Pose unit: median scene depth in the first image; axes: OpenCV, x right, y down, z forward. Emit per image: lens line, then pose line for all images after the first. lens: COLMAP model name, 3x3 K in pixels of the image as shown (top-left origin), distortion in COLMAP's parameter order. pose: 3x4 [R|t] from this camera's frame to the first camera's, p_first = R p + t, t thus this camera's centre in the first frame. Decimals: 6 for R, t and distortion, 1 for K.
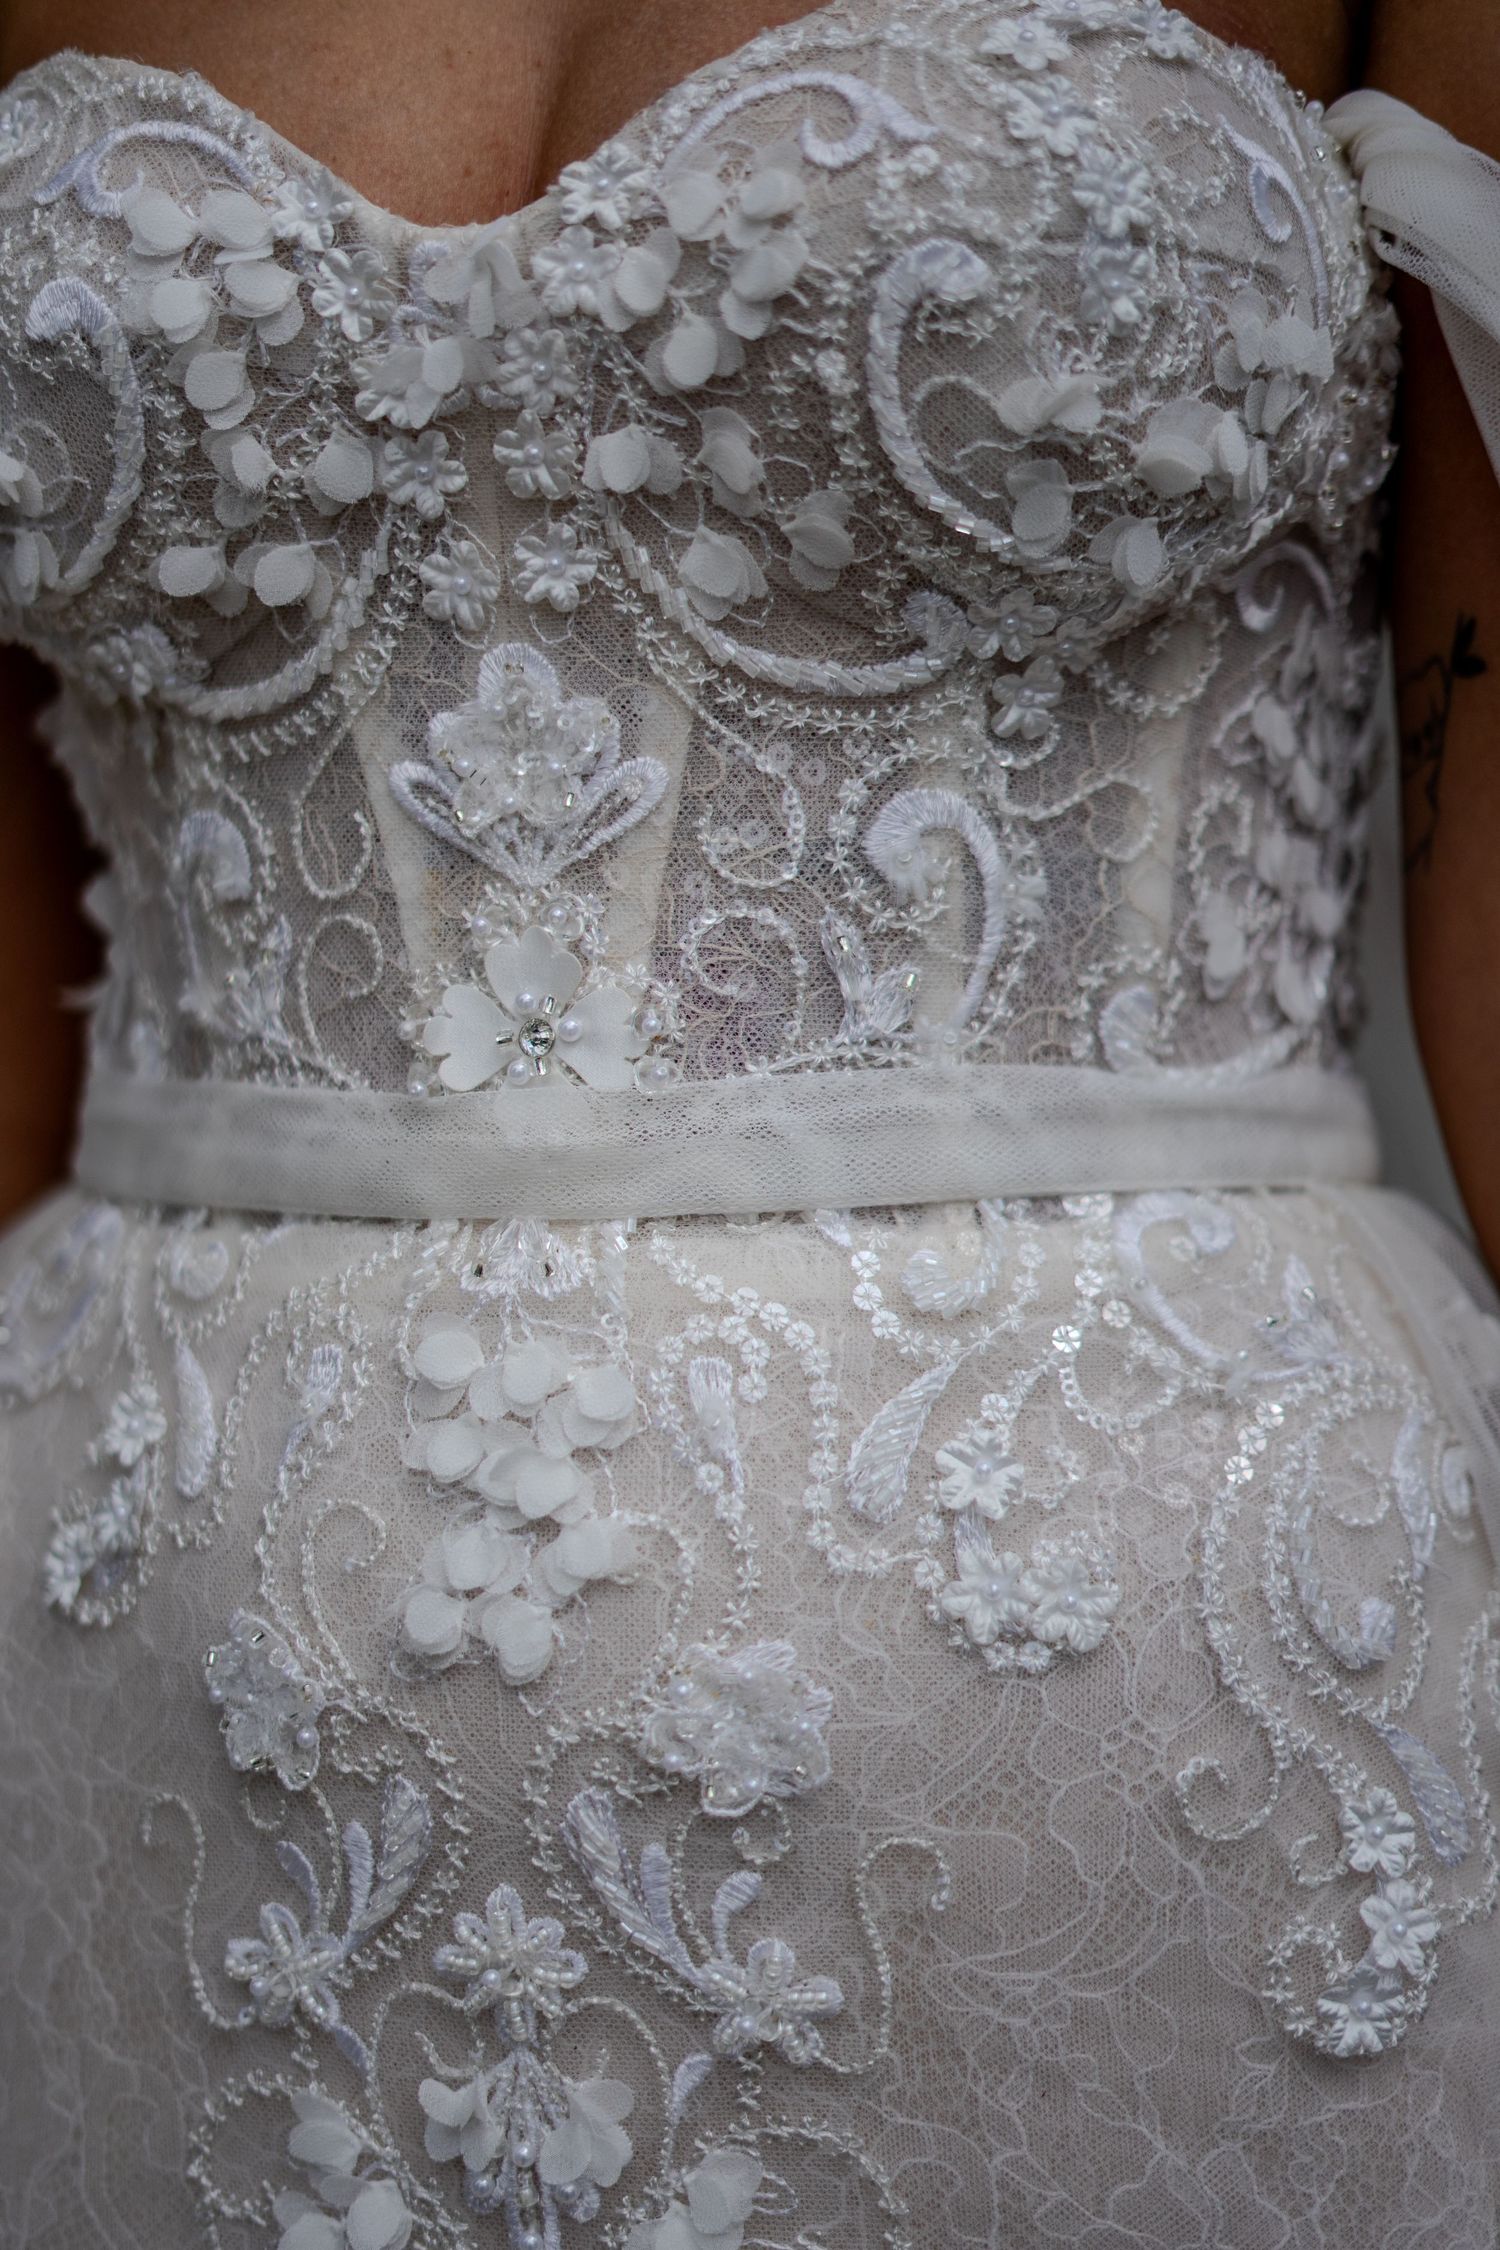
lens RADIAL K [[3315.5, 0, 750.0], [0, 3315.5, 1125.0], [0, 0, 1]] dist [-0.095846, 0.246389]
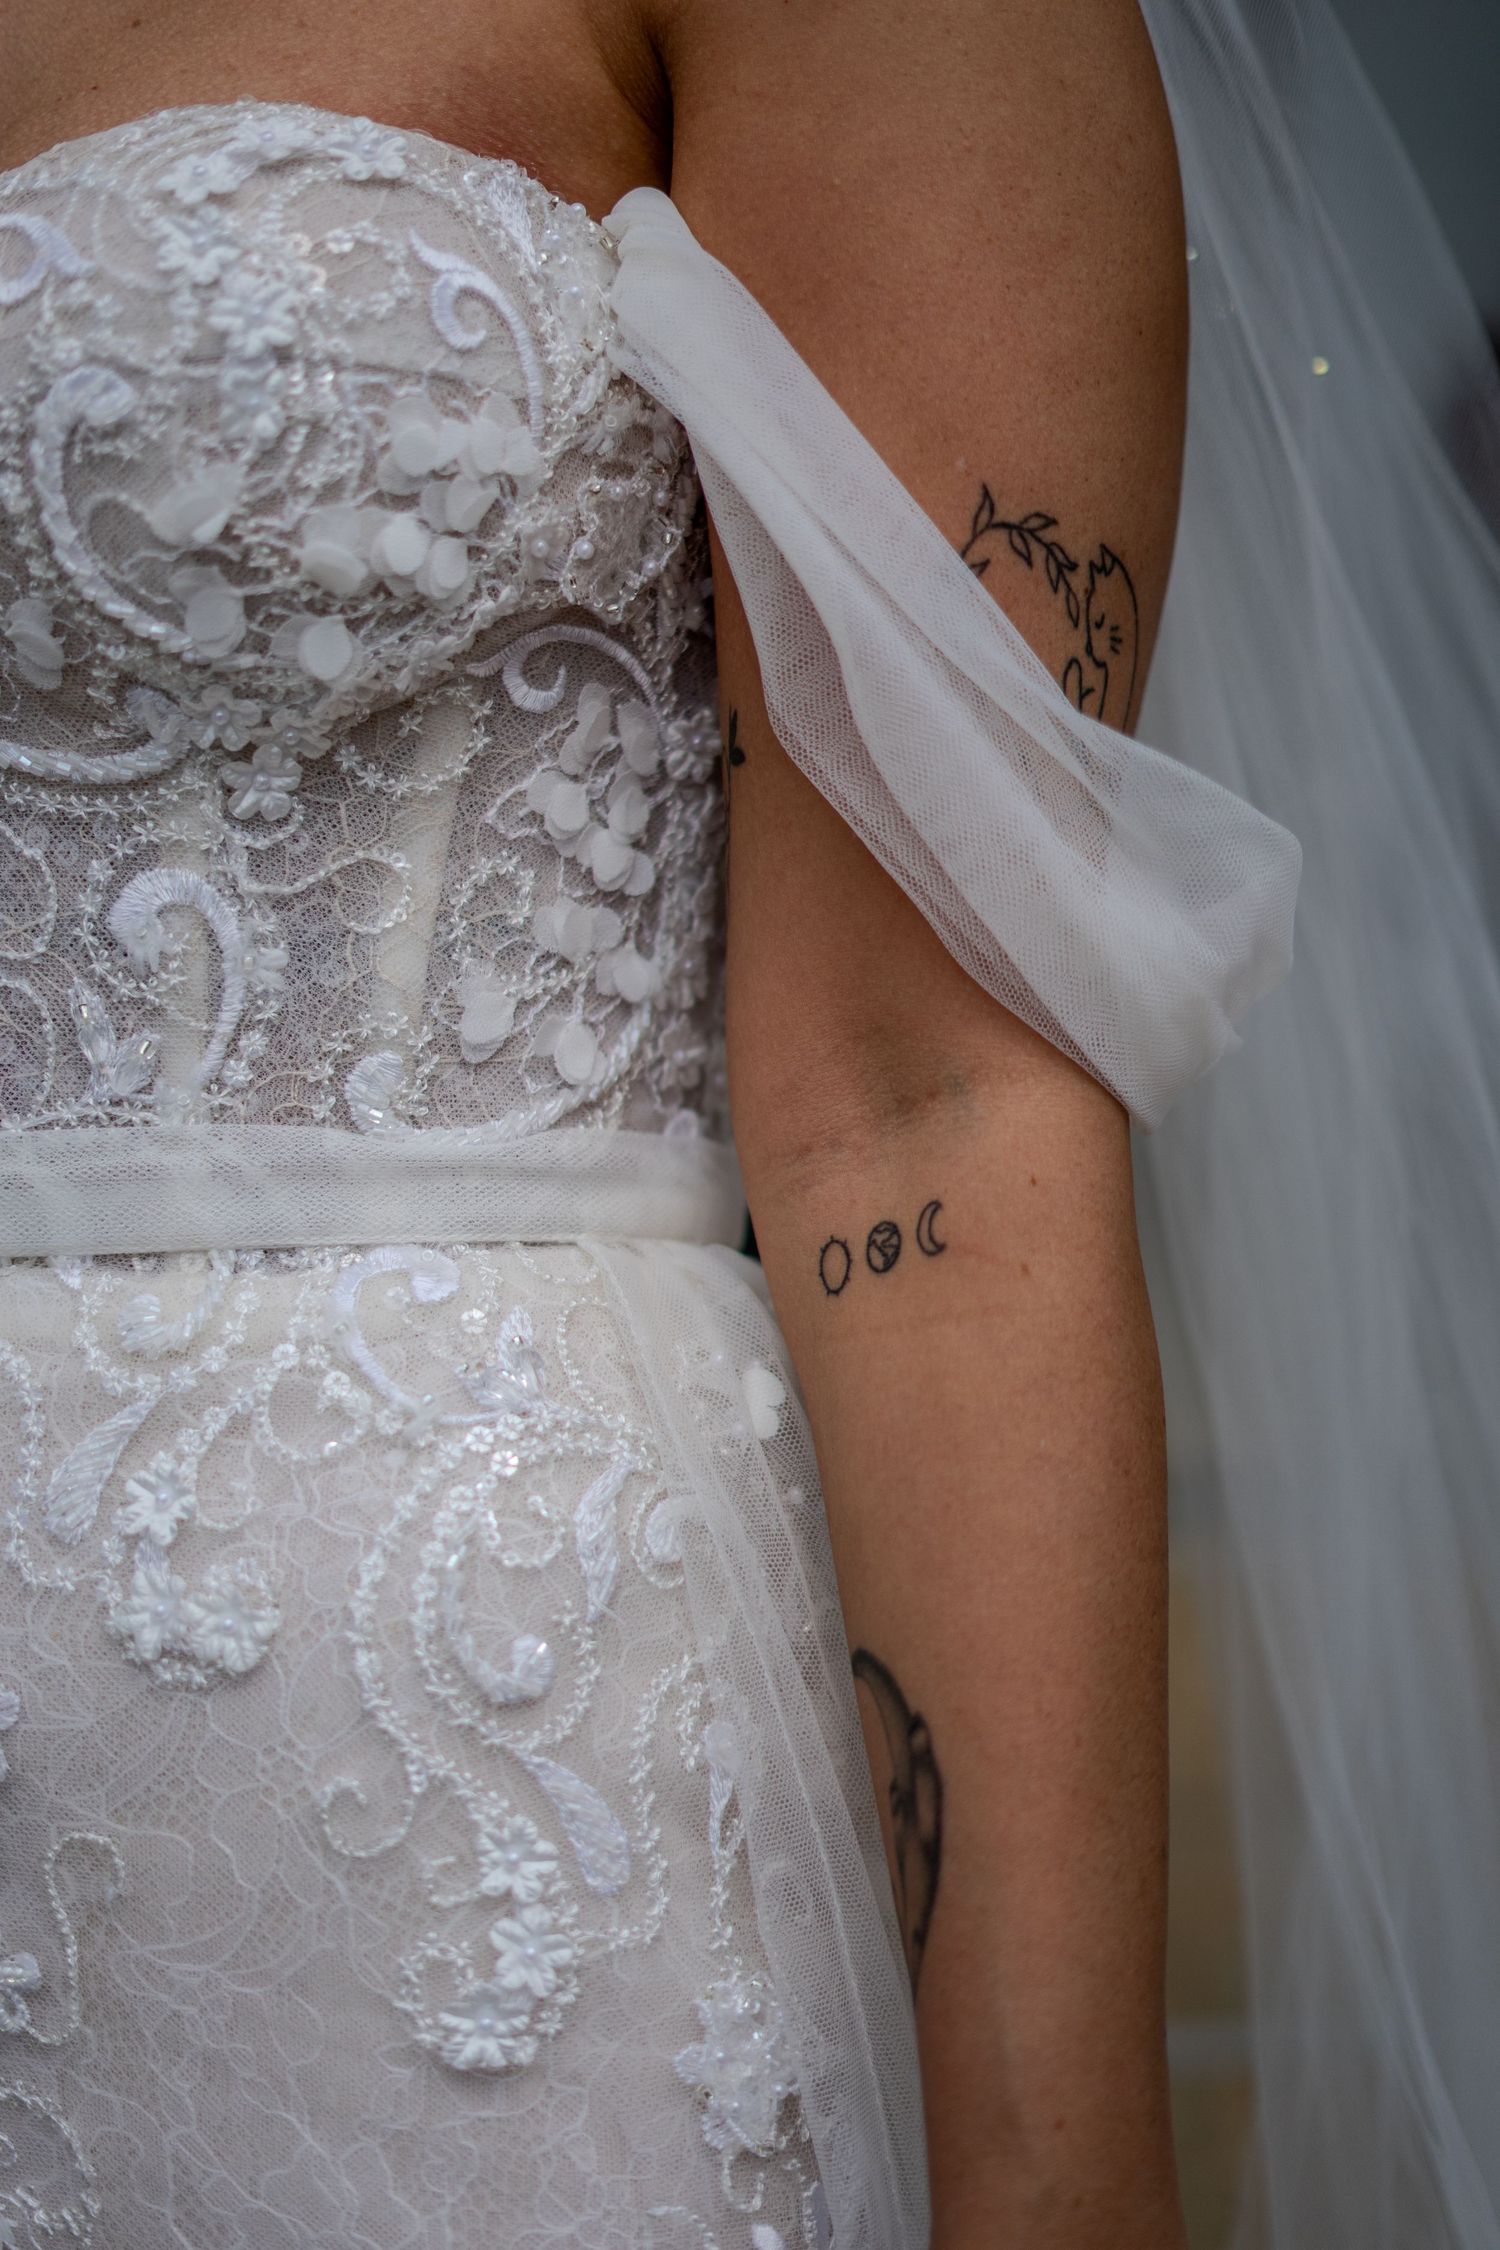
lens RADIAL K [[3317.9, 0, 758.3], [0, 3317.9, 1148.0], [0, 0, 1]] dist [-0.011814, -0.122805]
pose [[0.973902, 0.018478, -0.226216, 0.502120], [-0.015549, 0.999771, 0.014720, -0.029873], [0.226436, -0.010818, 0.973966, -0.014412]]
